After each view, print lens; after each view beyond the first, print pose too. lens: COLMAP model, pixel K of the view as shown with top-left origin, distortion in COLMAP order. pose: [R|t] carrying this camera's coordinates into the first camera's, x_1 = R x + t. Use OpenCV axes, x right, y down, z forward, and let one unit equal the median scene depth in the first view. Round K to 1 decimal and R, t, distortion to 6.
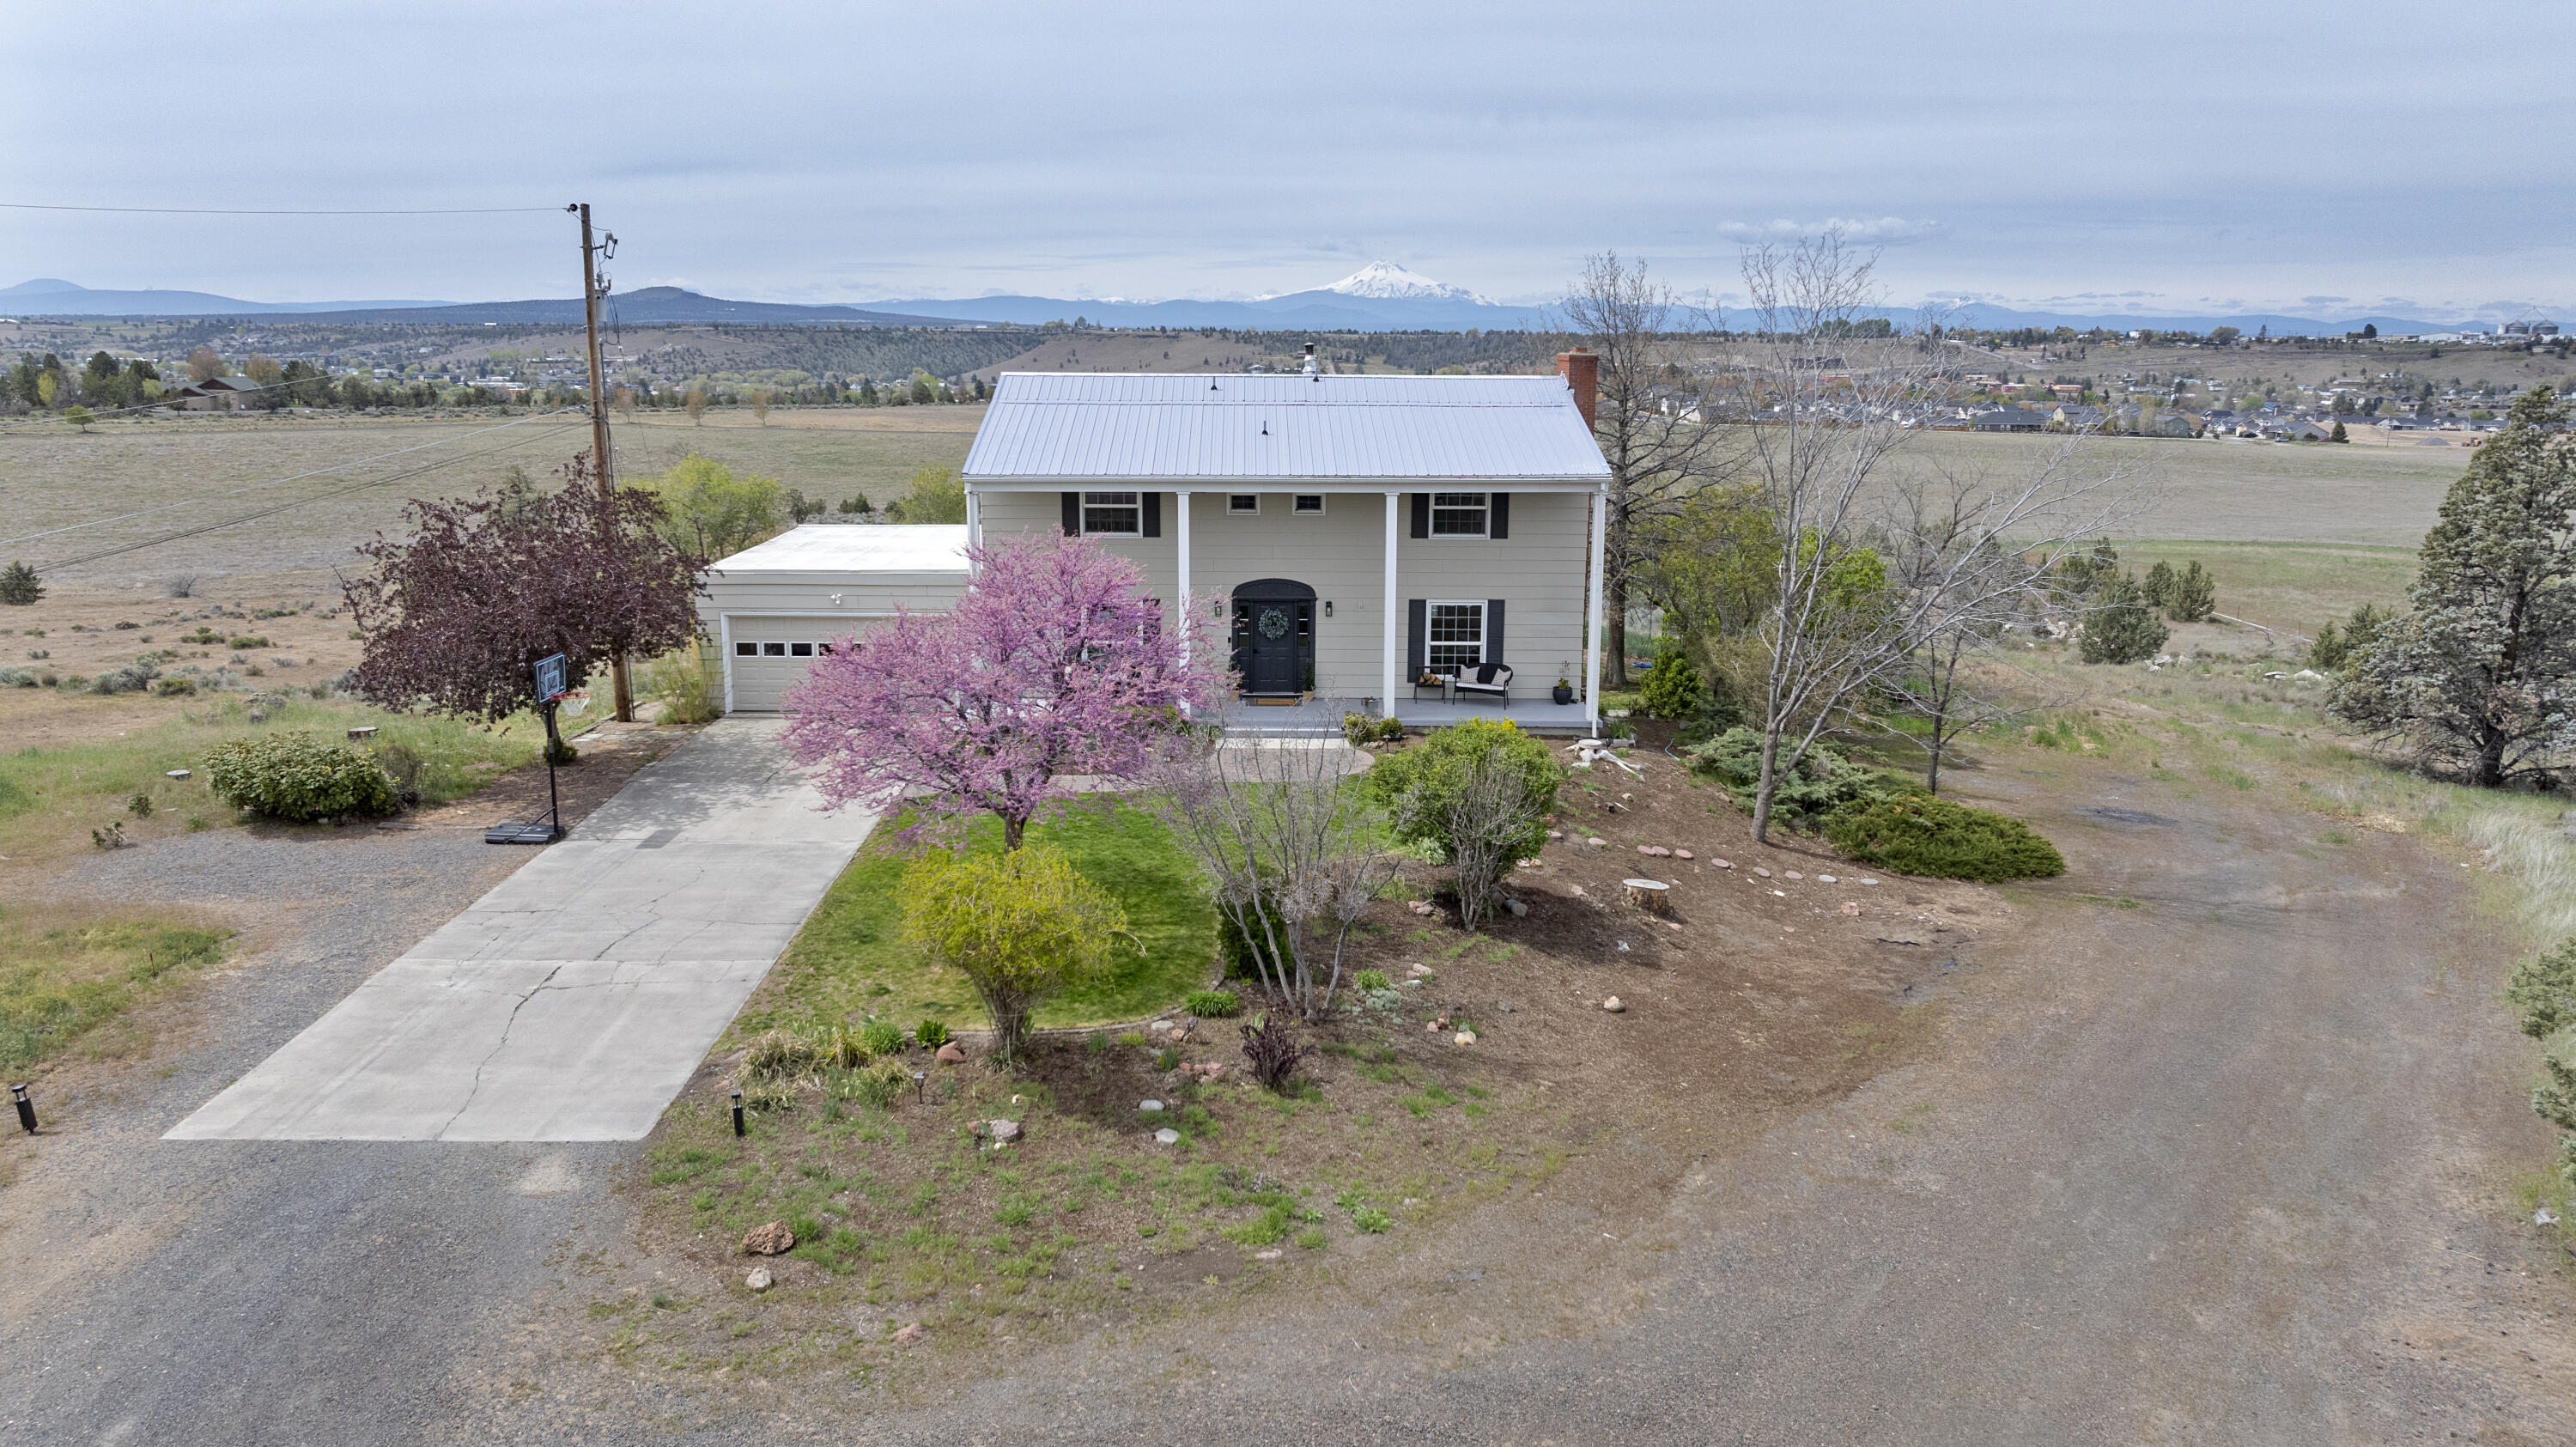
lens RADIAL K [[1808.2, 0, 1291.9], [0, 1808.2, 718.9], [0, 0, 1]] dist [-0.013573, 0.004870]
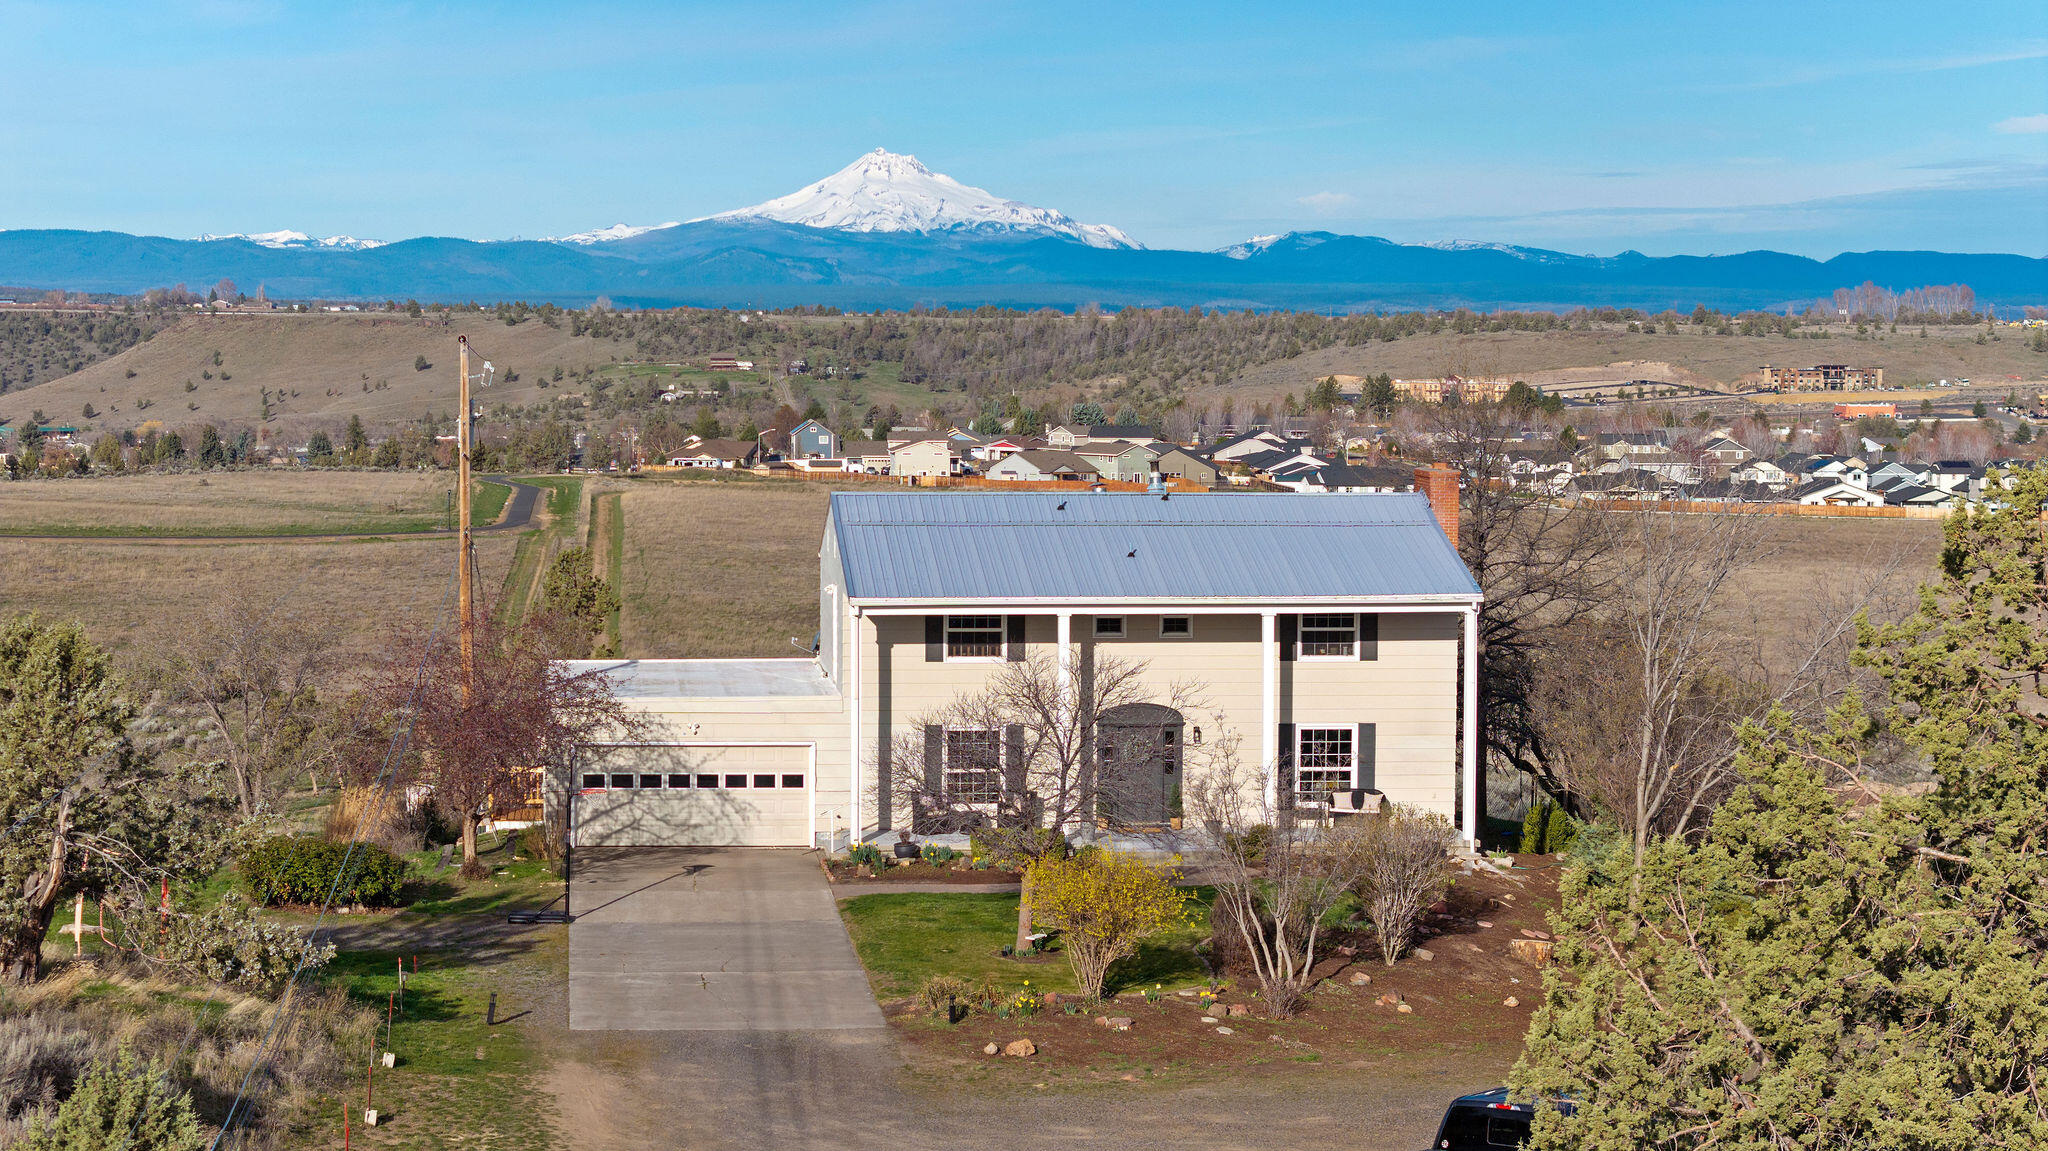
lens RADIAL K [[4103.6, 0, 1024.0], [0, 4103.6, 575.5], [0, 0, 1]] dist [-0.153041, 0.056362]
pose [[0.996542, -0.006023, 0.082878, -0.252005], [0.017975, 0.989380, -0.144235, 0.169582], [-0.081129, 0.145226, 0.986067, -1.166689]]
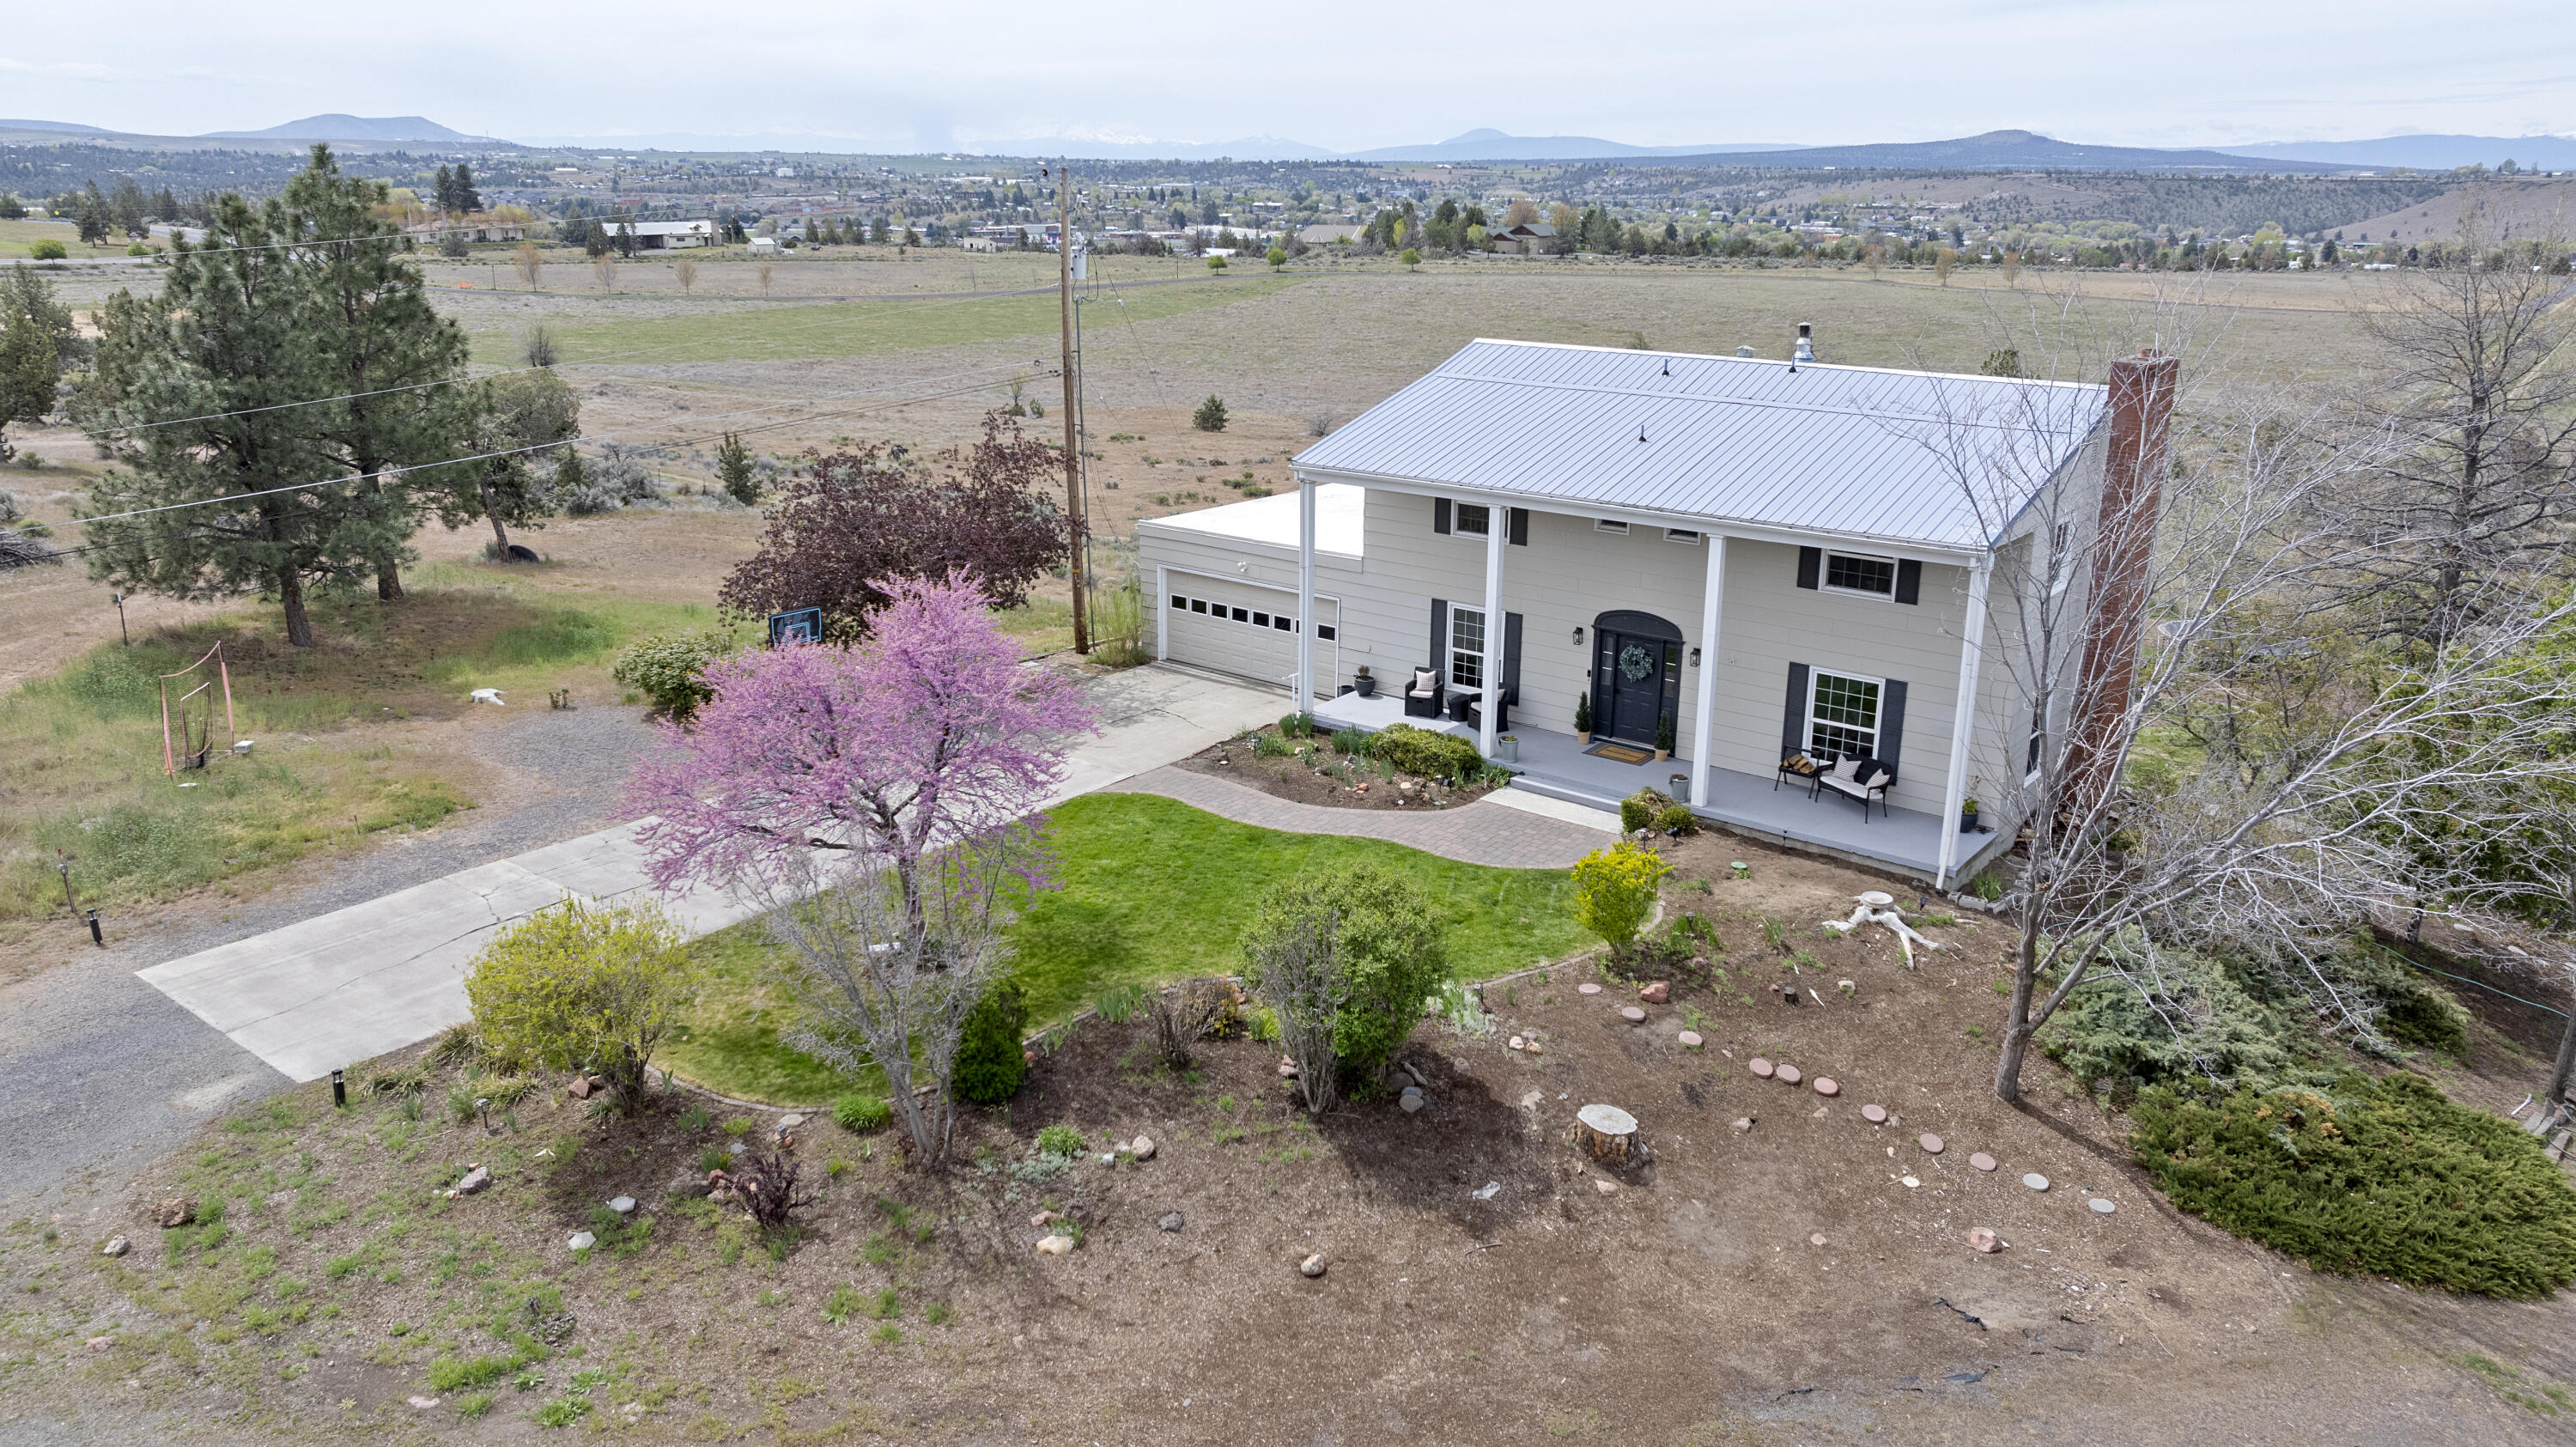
lens RADIAL K [[1811.5, 0, 1295.9], [0, 1811.5, 703.9], [0, 0, 1]] dist [-0.016674, -0.004456]
pose [[0.771526, 0.179672, -0.610300, 0.386870], [-0.134568, 0.983675, 0.119476, -0.113372], [0.621804, -0.010052, 0.783109, 0.232825]]
